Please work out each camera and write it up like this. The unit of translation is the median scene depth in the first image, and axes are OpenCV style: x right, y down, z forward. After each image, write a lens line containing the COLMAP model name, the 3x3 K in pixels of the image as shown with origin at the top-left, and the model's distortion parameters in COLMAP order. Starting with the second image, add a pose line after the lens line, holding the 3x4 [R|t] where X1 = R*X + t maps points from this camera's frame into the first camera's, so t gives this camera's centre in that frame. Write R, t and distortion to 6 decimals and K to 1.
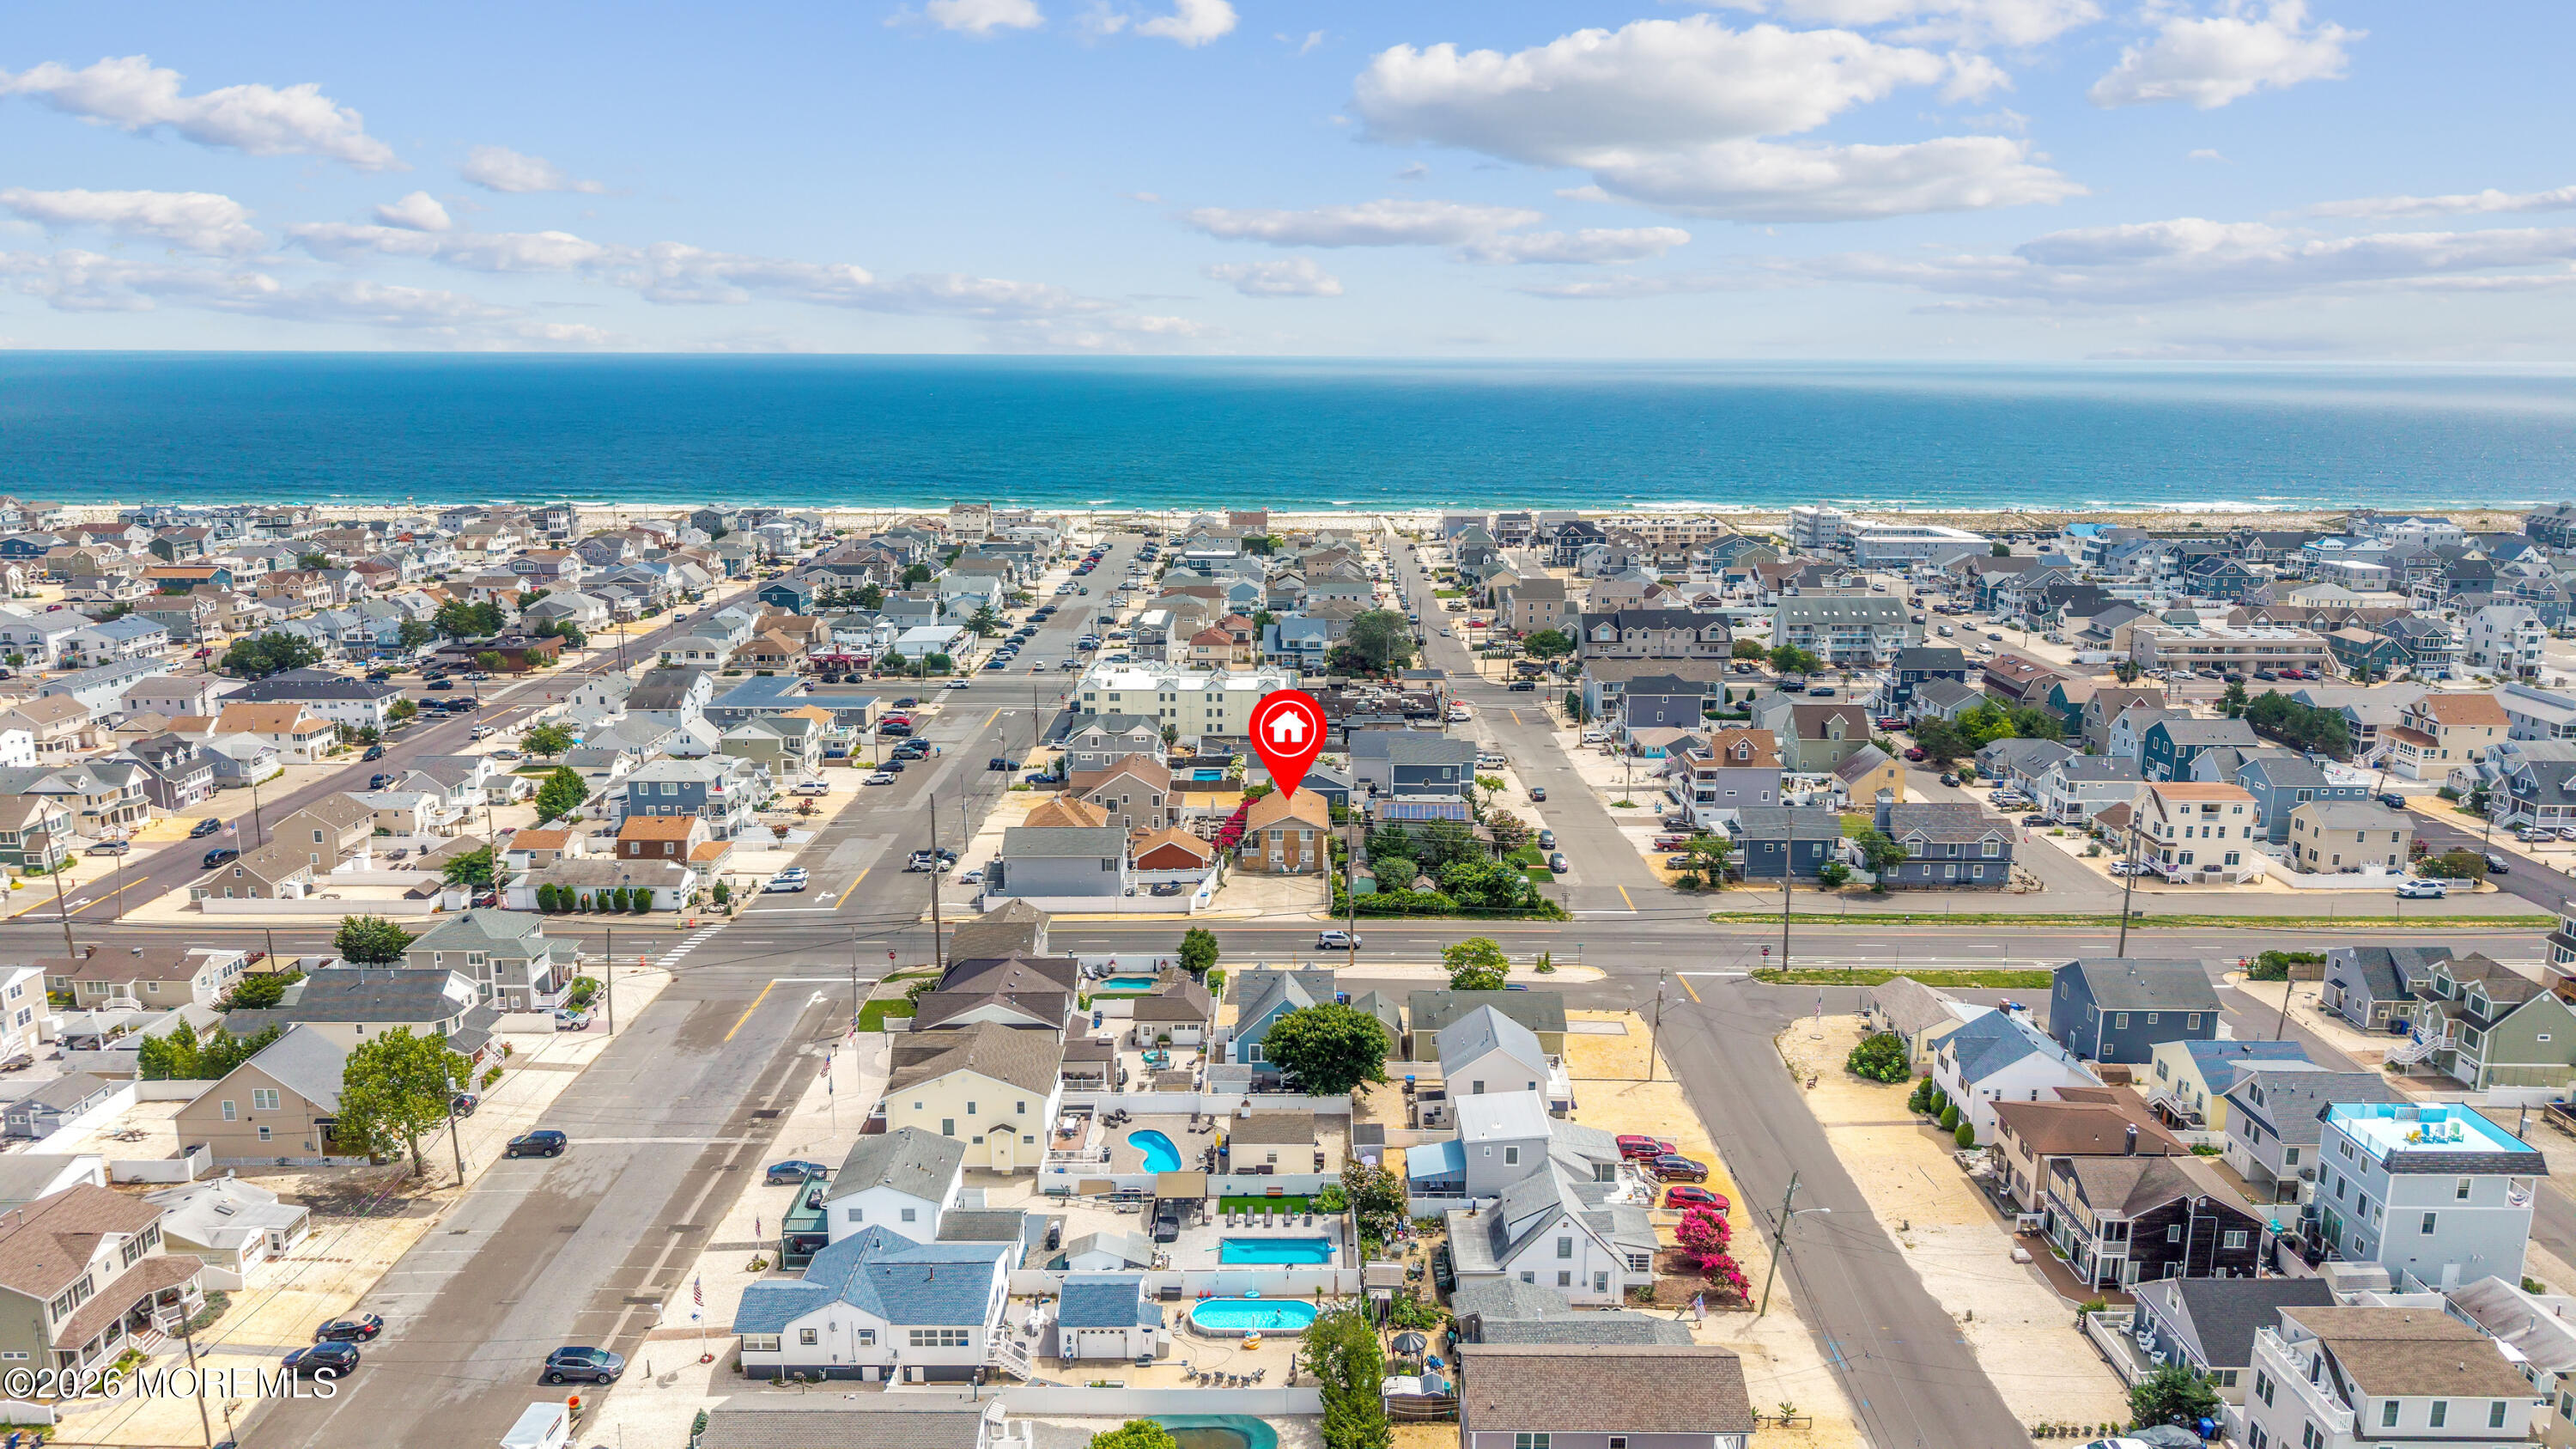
lens RADIAL K [[1734.9, 0, 1297.8], [0, 1734.9, 610.7], [0, 0, 1]] dist [0.045470, -0.047023]
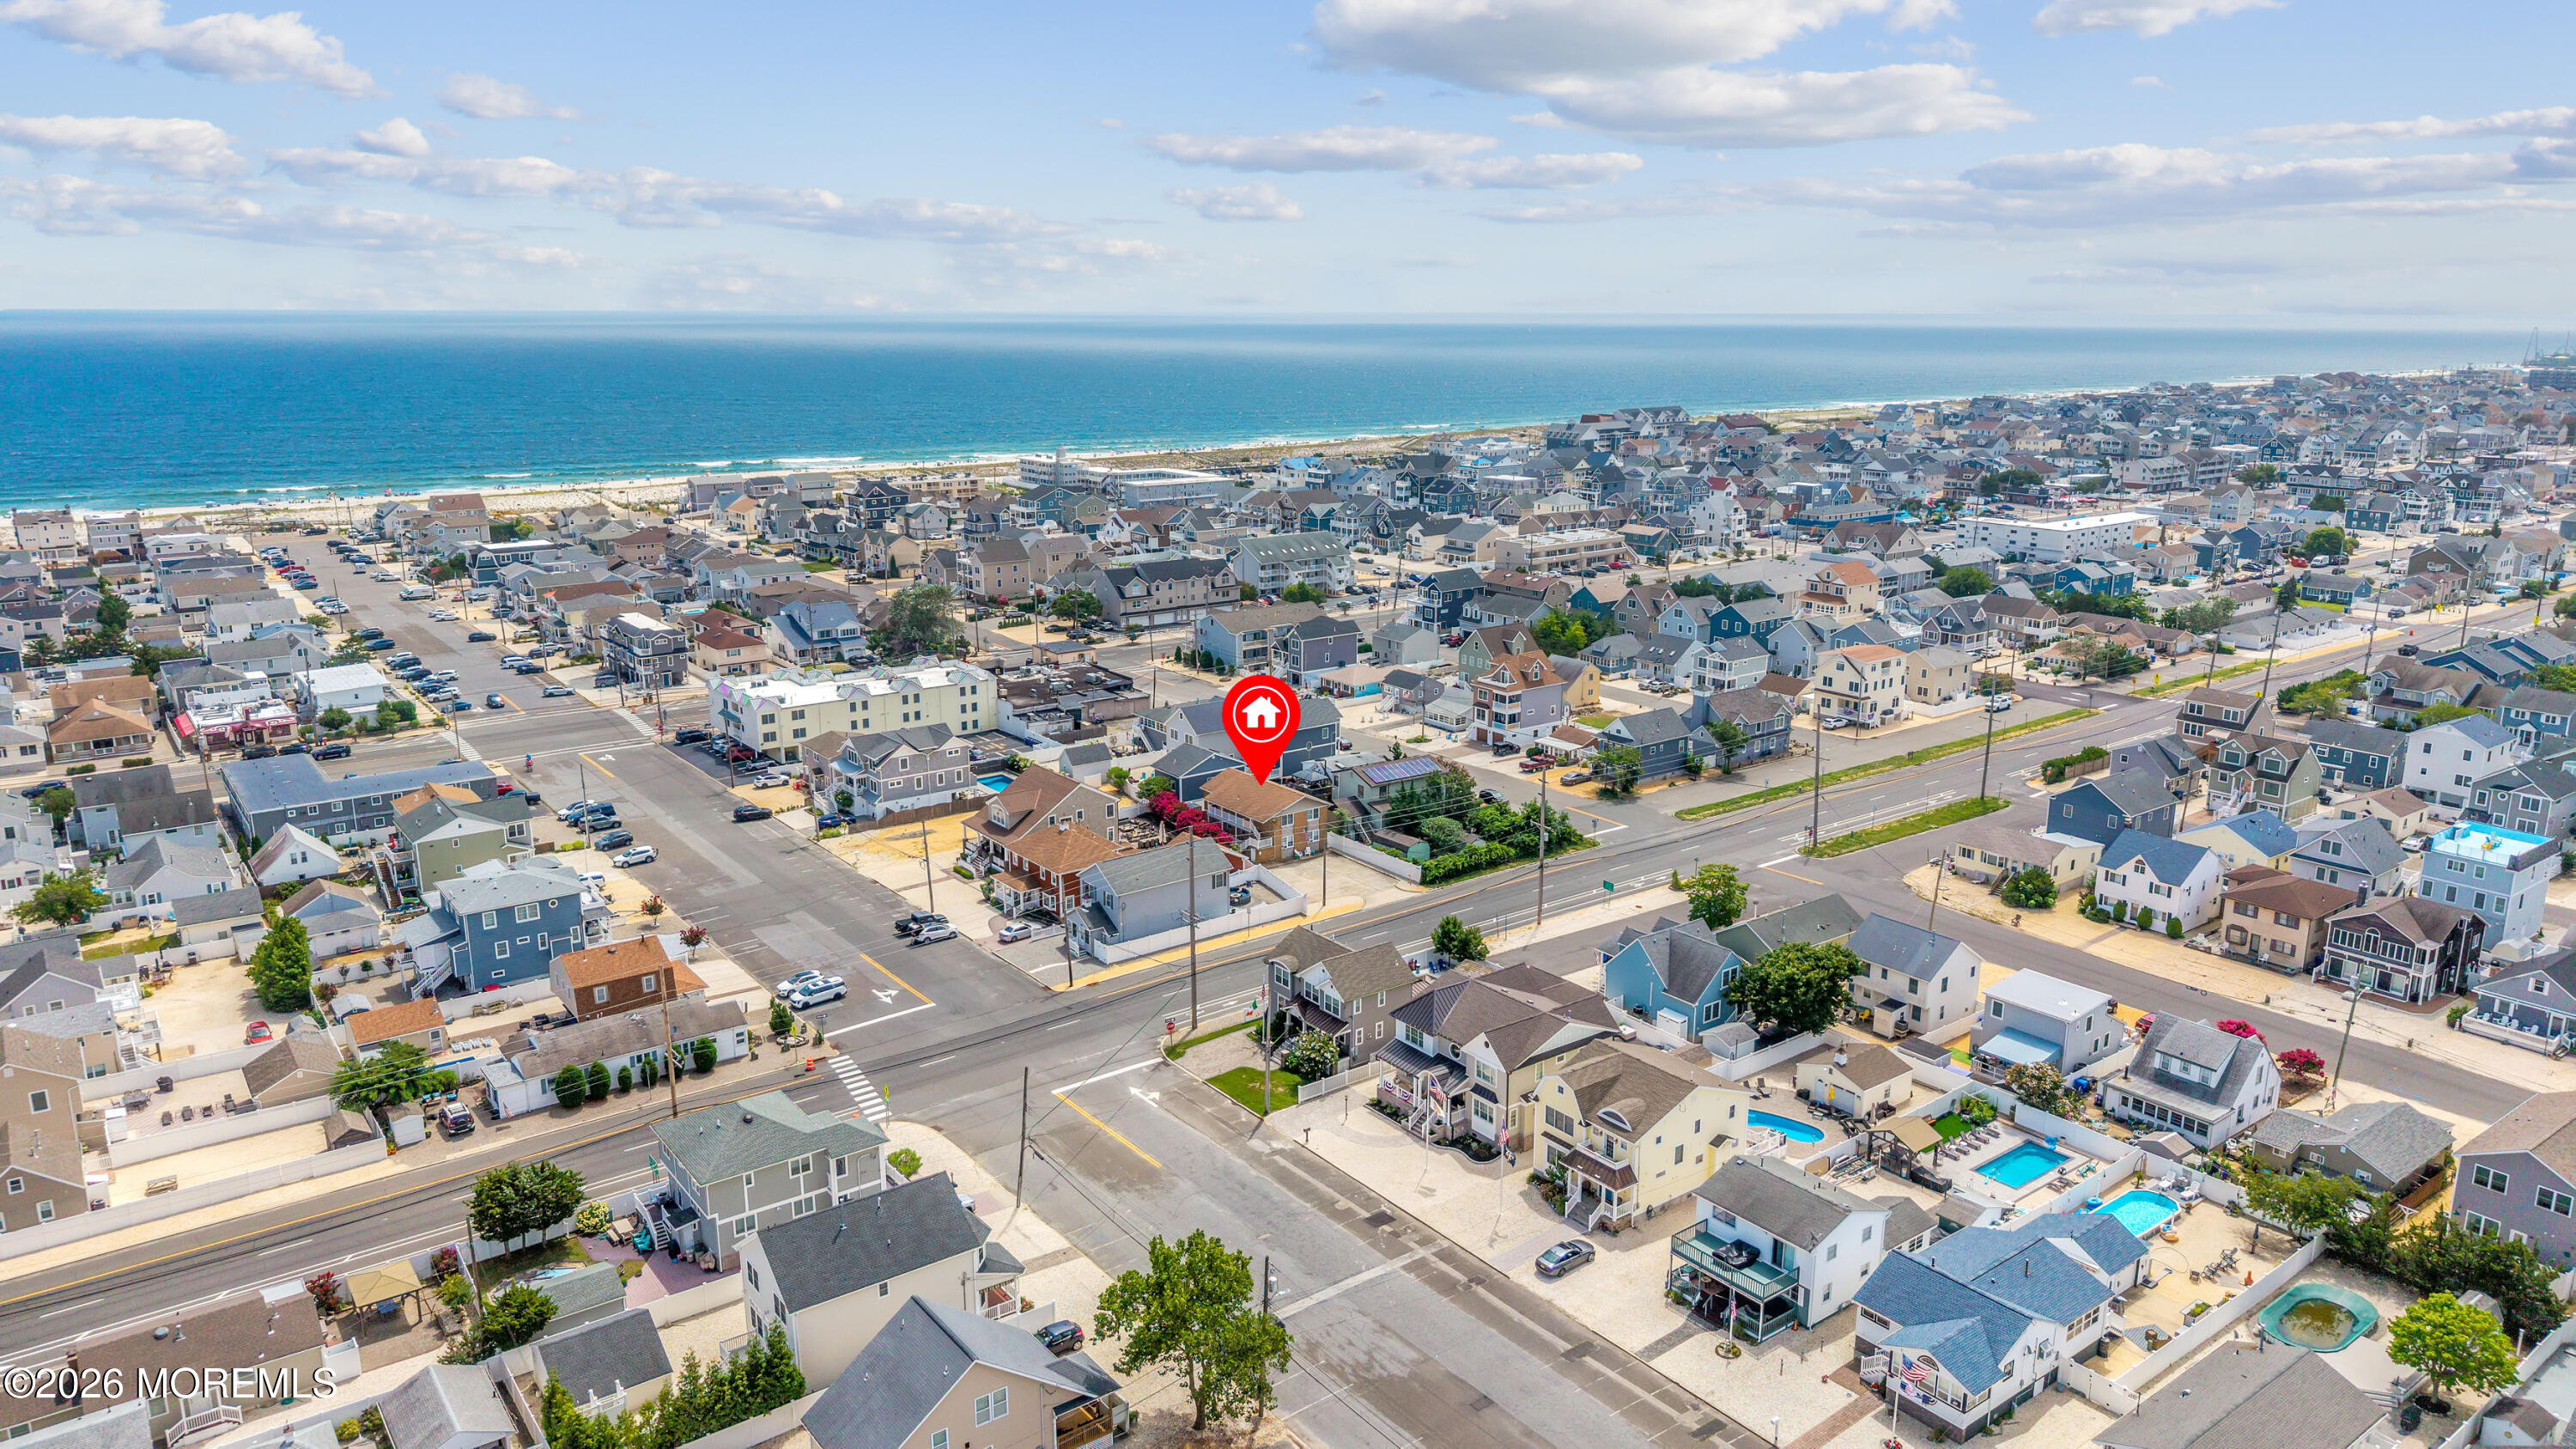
lens RADIAL K [[1711.8, 0, 1286.8], [0, 1711.8, 698.2], [0, 0, 1]] dist [0.114088, -0.181709]
pose [[0.799384, -0.137102, 0.584969, -0.544101], [0.092289, 0.990081, 0.105933, -0.033577], [-0.593691, -0.030695, 0.804108, 0.256866]]
